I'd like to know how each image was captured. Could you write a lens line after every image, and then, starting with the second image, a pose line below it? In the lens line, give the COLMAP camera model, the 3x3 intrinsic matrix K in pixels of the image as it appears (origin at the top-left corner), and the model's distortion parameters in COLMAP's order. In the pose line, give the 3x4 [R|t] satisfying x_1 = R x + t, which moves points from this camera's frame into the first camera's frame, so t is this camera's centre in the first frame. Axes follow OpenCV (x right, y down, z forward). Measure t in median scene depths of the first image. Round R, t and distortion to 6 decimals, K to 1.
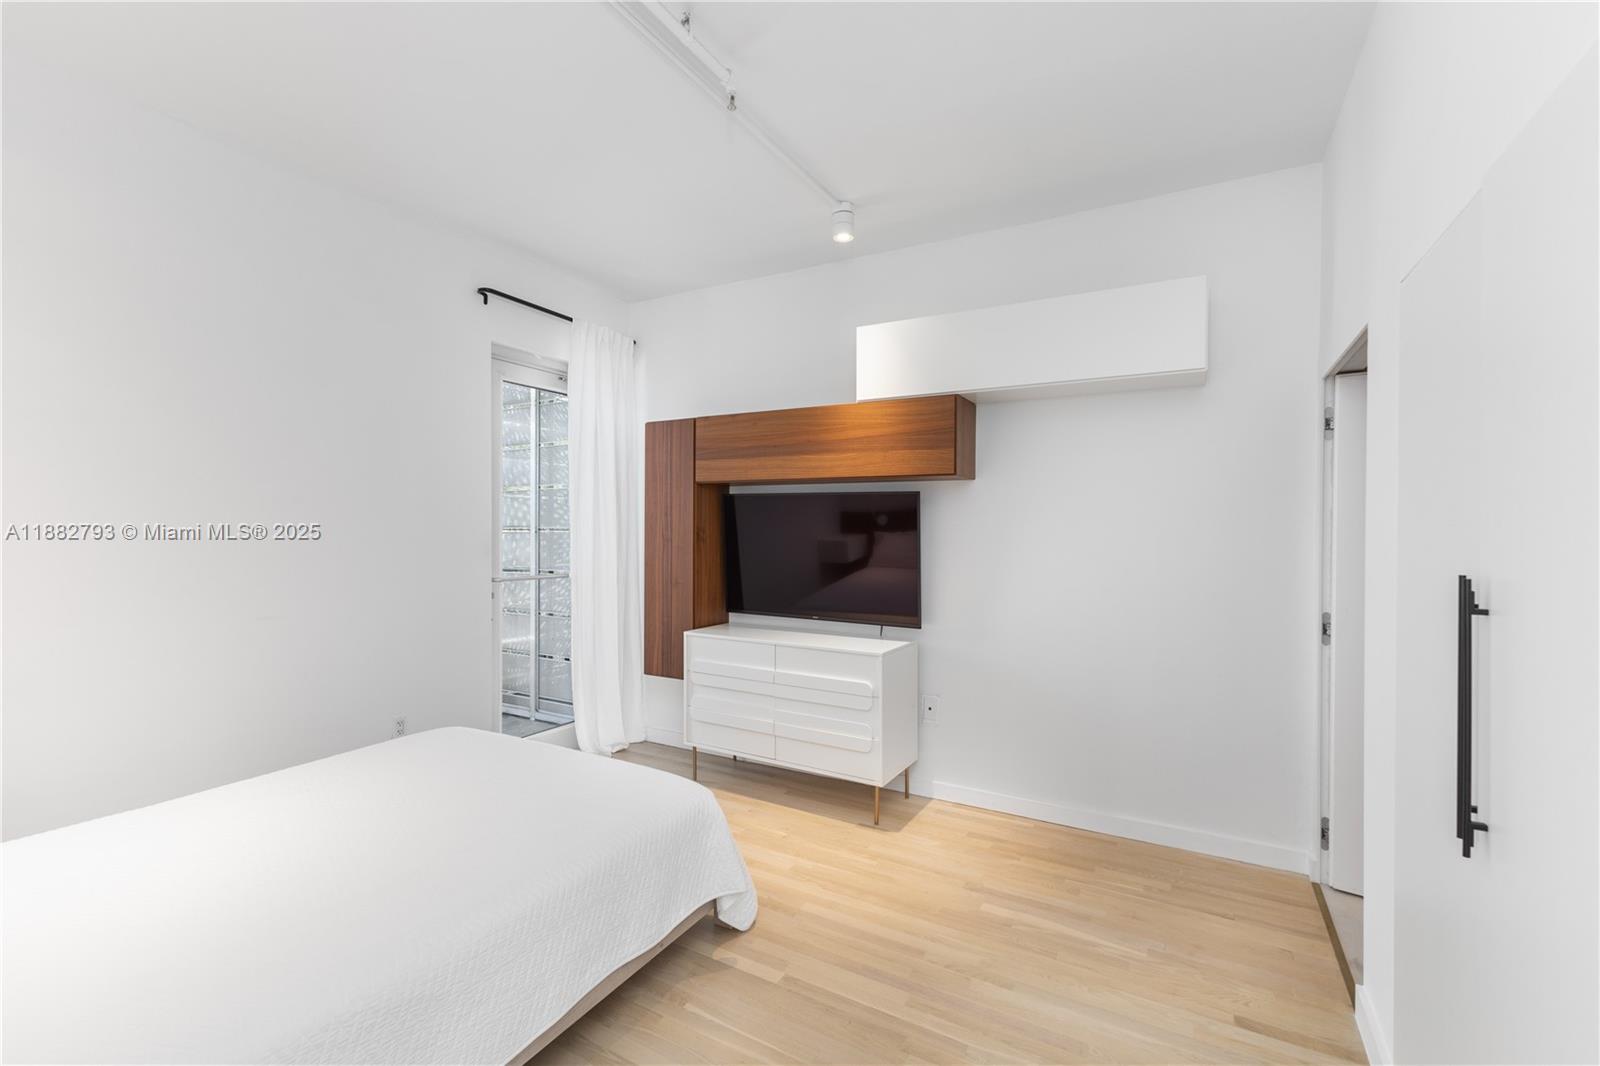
lens RADIAL K [[690.5, 0, 798.8], [0, 690.5, 533.3], [0, 0, 1]] dist [0.010569, -0.000217]
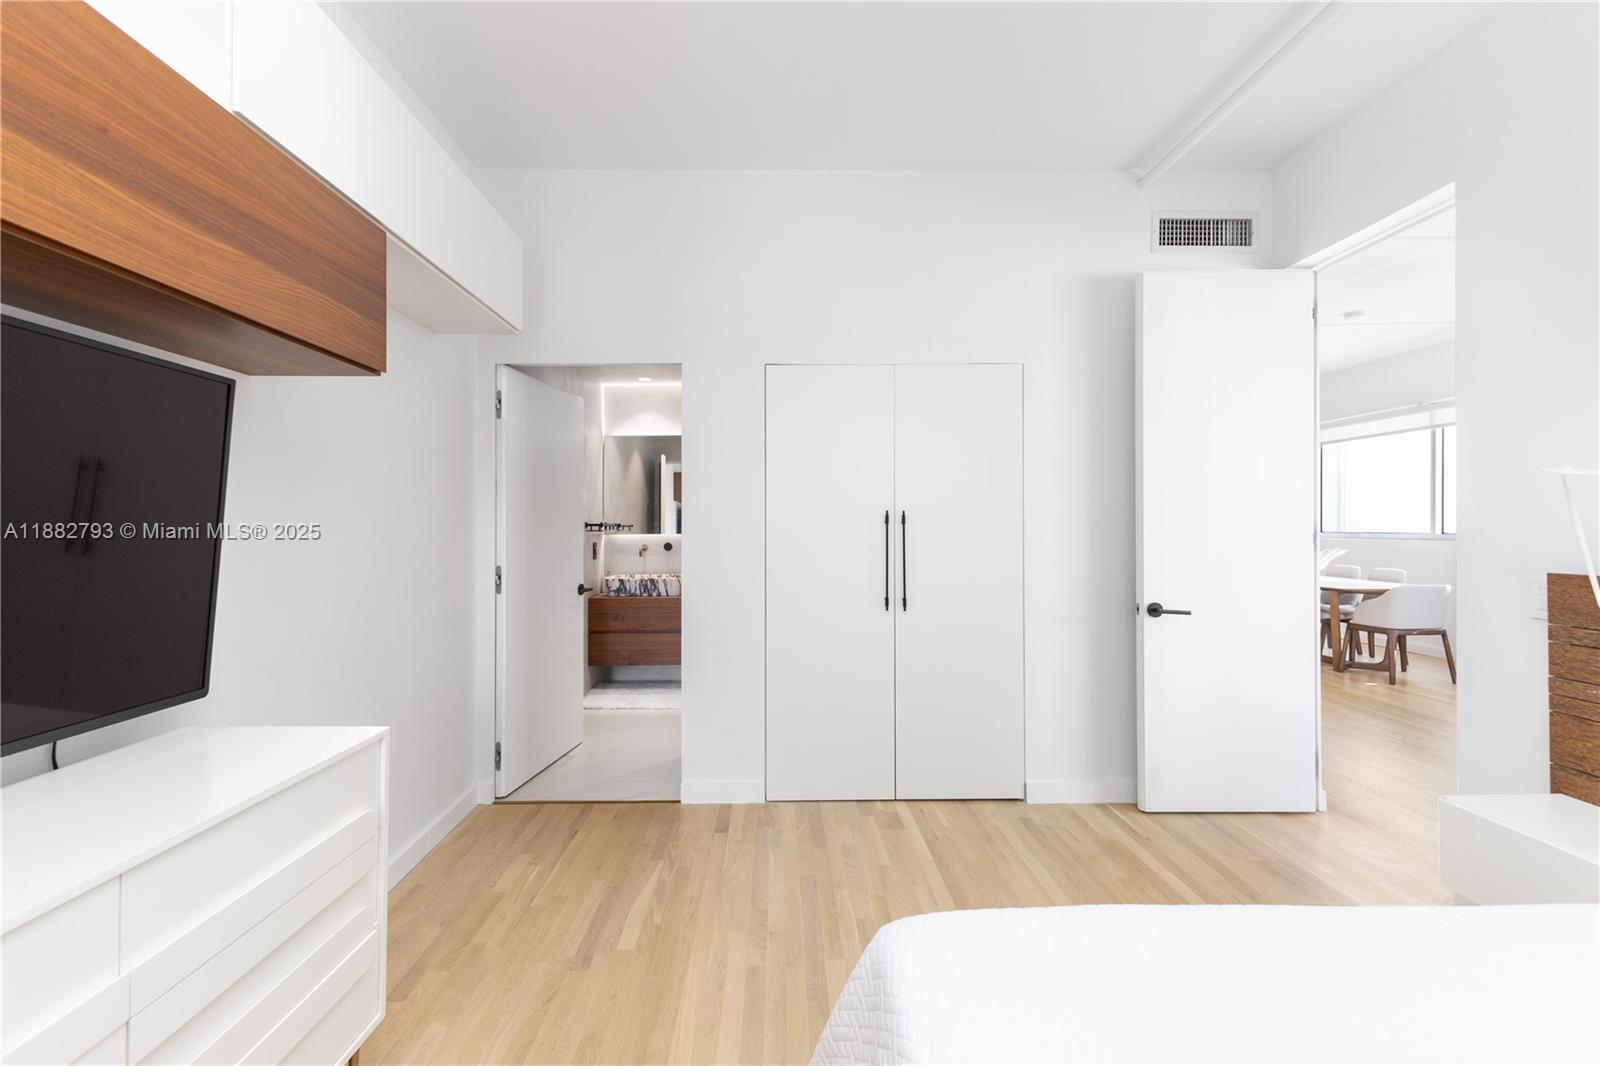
lens RADIAL K [[690.5, 0, 794.3], [0, 690.5, 527.0], [0, 0, 1]] dist [0.010569, -0.000217]
pose [[-0.521640, -0.001659, 0.853164, -0.517175], [0.000884, 0.999997, 0.002485, 0.047911], [-0.853165, 0.002050, -0.521637, 1.241784]]
